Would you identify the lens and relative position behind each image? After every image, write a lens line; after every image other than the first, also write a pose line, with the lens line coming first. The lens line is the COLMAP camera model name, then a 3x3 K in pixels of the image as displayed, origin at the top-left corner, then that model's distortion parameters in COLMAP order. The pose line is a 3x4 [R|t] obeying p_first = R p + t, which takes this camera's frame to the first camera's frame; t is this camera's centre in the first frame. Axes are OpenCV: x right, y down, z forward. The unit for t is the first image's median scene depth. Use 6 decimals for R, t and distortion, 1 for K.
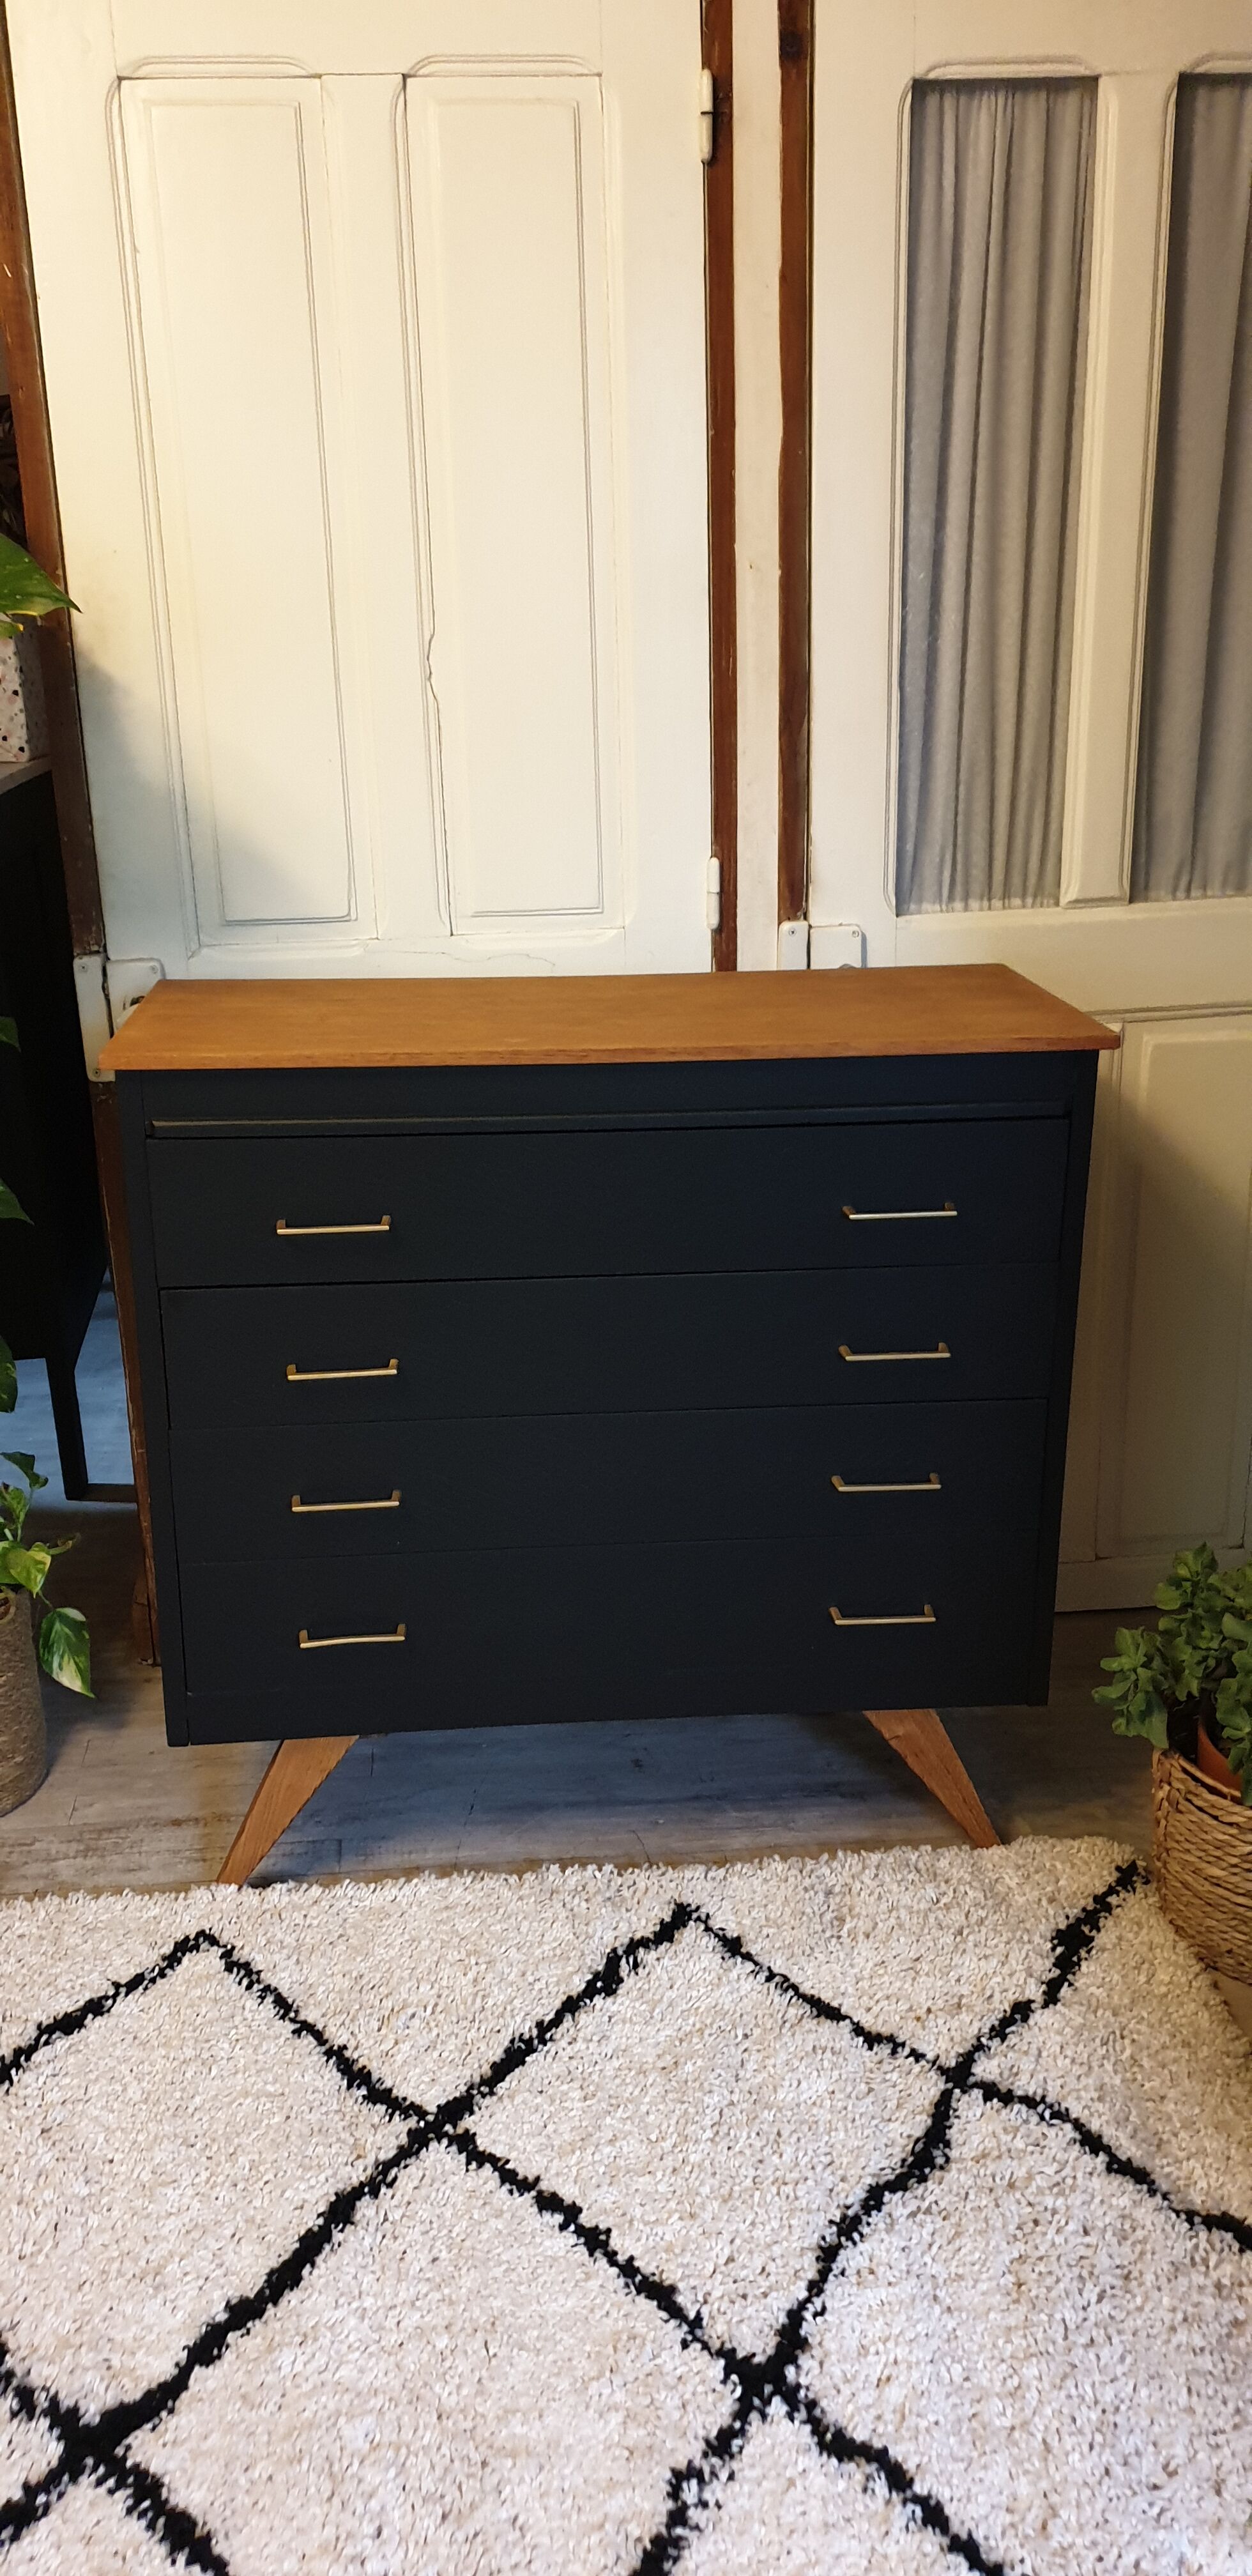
lens RADIAL K [[1919.7, 0, 623.8], [0, 1919.7, 1286.7], [0, 0, 1]] dist [0.004208, 0.007386]
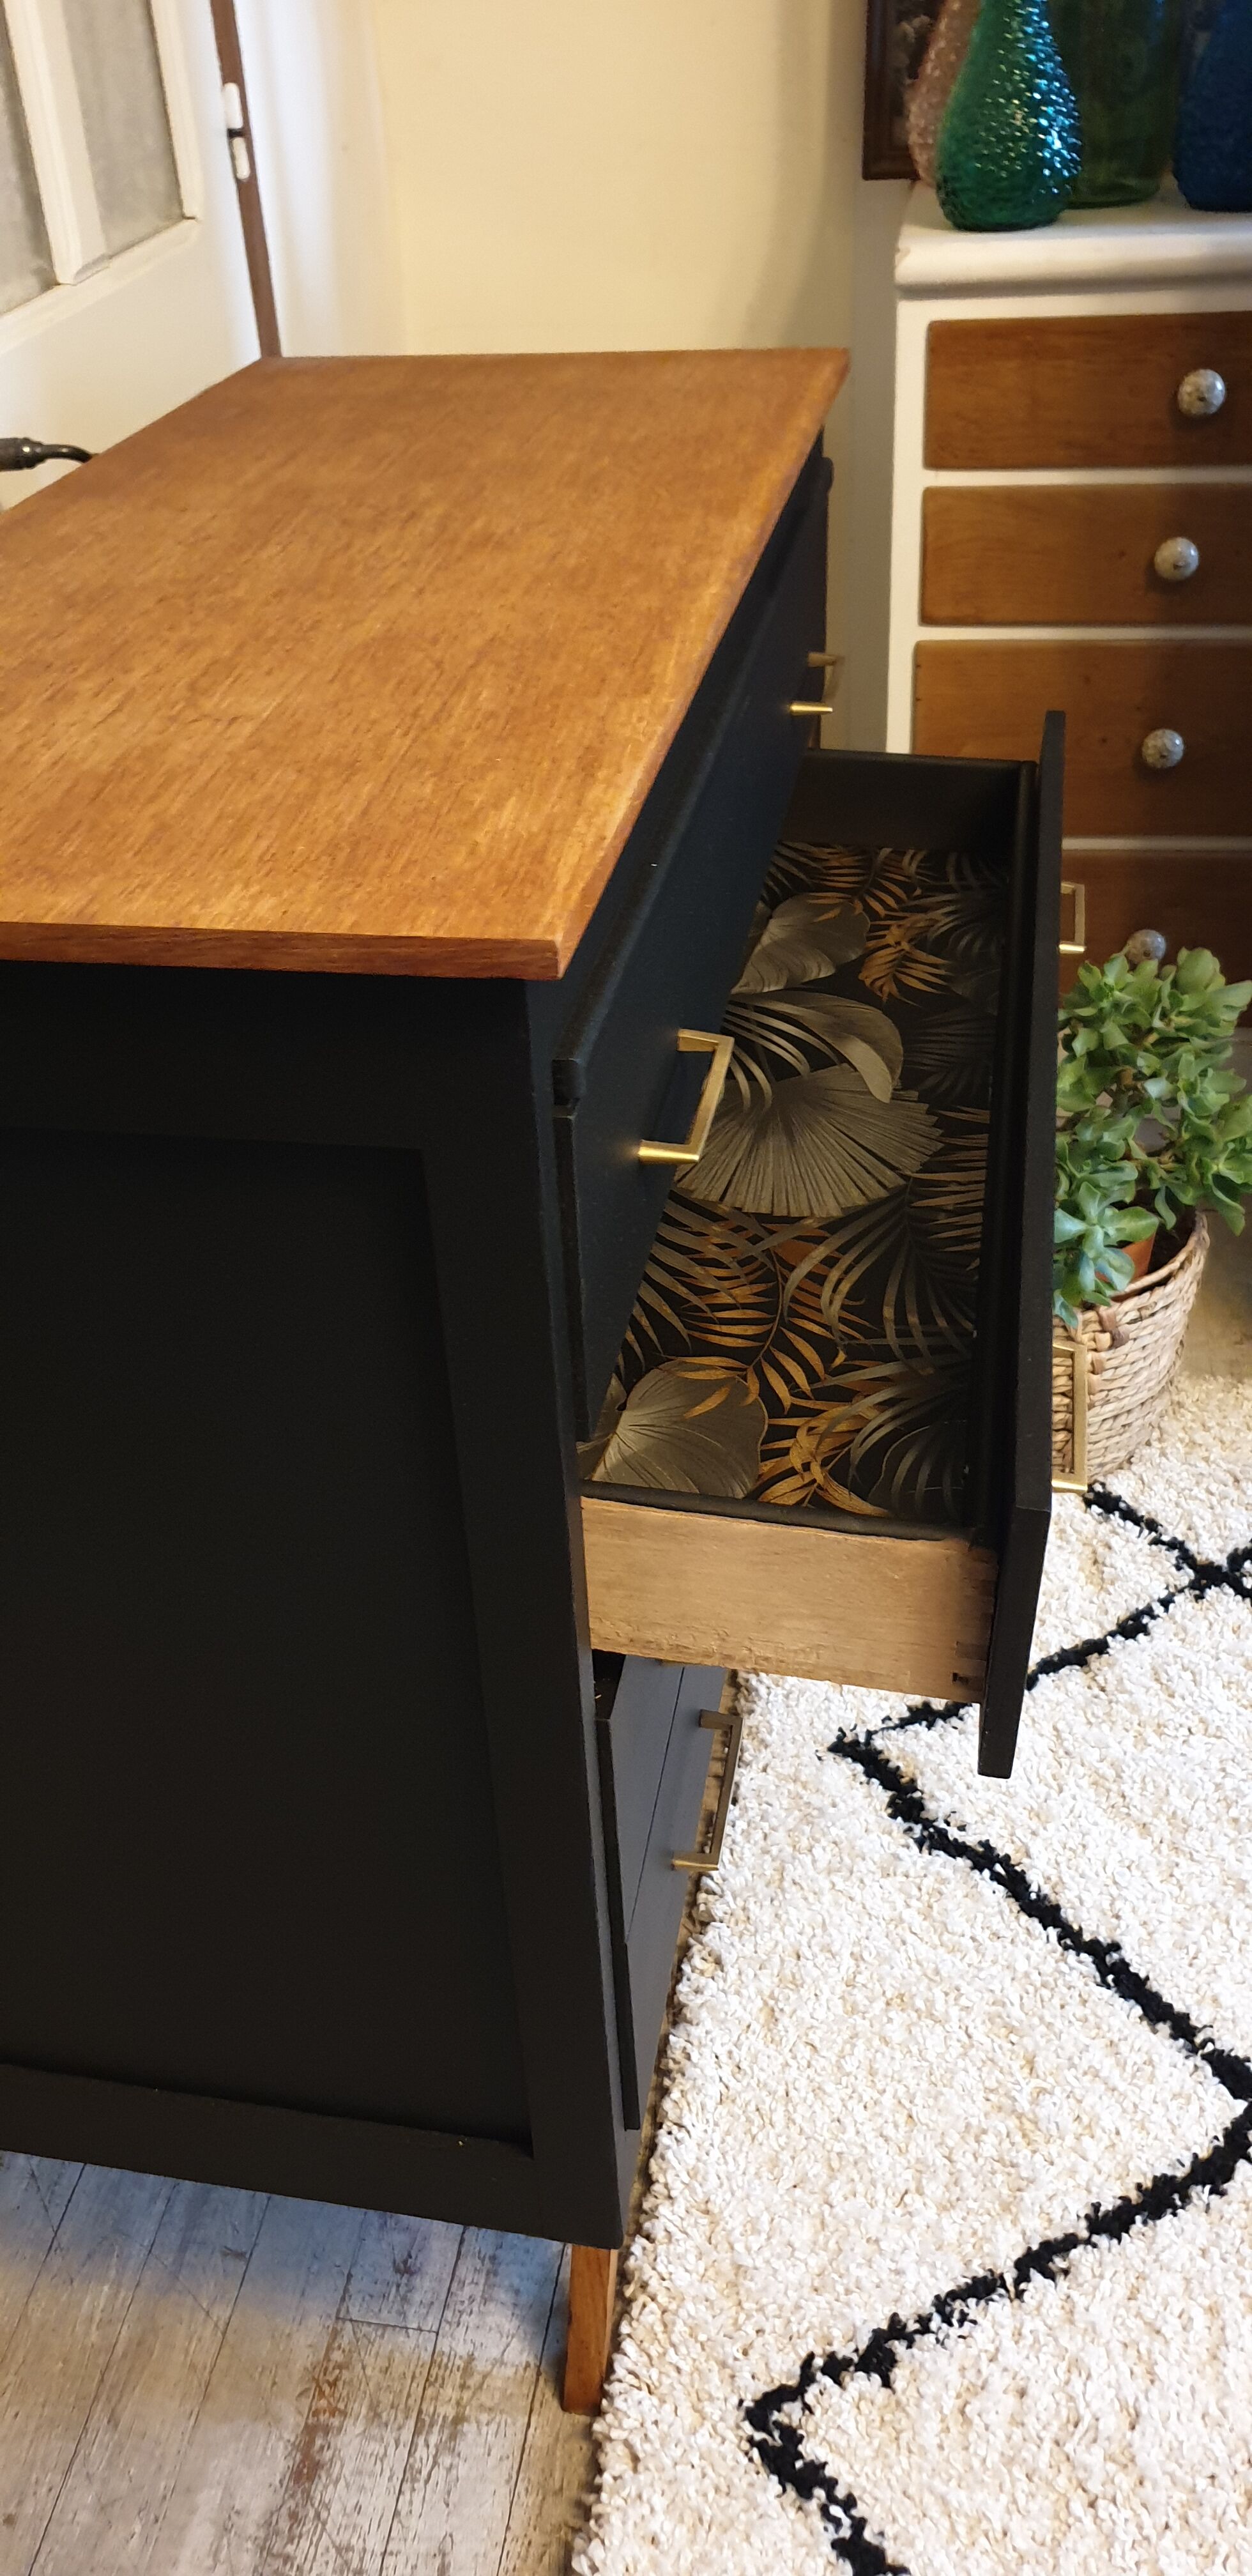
lens RADIAL K [[1940.0, 0, 578.3], [0, 1940.0, 1285.7], [0, 0, 1]] dist [-0.049392, 0.067023]
pose [[0.286594, -0.558203, 0.778636, -0.532366], [0.356739, 0.816461, 0.454014, -0.212058], [-0.889157, 0.147652, 0.433126, 0.843672]]
